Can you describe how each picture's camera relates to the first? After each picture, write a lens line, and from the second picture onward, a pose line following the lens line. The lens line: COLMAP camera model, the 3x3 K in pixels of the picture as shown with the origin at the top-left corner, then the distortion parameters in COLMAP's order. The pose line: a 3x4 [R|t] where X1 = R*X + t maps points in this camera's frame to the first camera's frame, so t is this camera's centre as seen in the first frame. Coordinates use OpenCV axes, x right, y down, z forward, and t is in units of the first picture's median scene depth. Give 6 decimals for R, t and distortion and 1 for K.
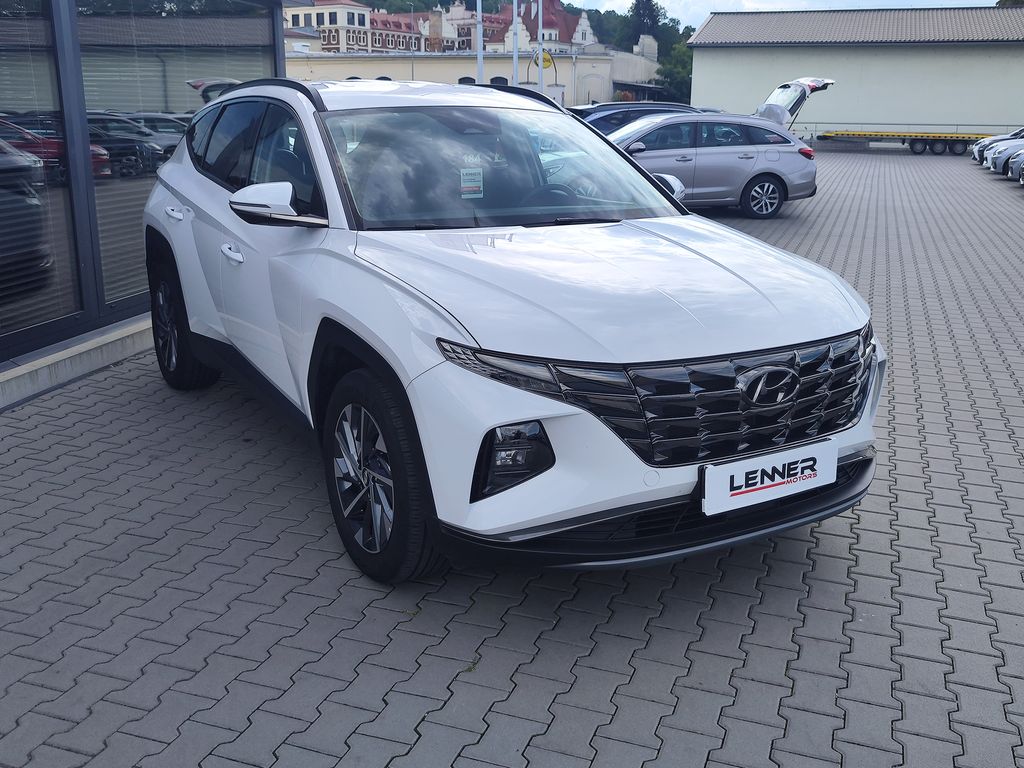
lens RADIAL K [[1029.5, 0, 517.2], [0, 1029.5, 384.6], [0, 0, 1]] dist [0.009930, -0.035296]
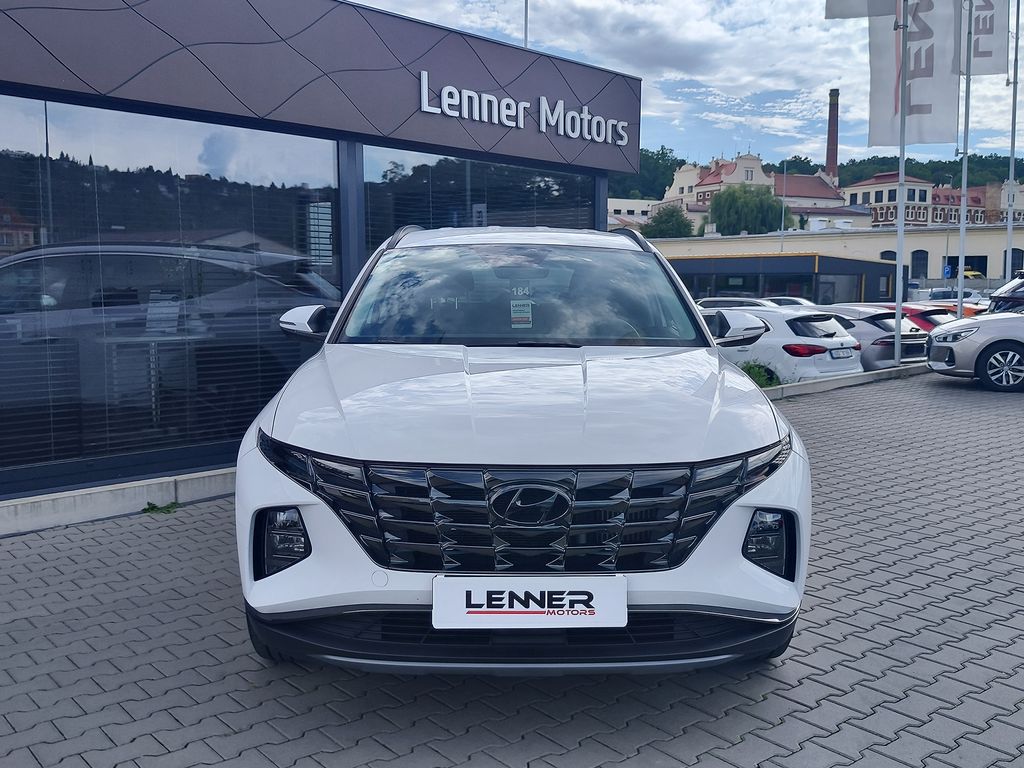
lens RADIAL K [[1029.5, 0, 517.2], [0, 1029.5, 384.6], [0, 0, 1]] dist [0.009930, -0.035296]
pose [[0.852354, 0.041200, -0.521340, 0.710509], [-0.127946, 0.983025, -0.131497, 0.019367], [0.507073, 0.178785, 0.843157, 0.178685]]
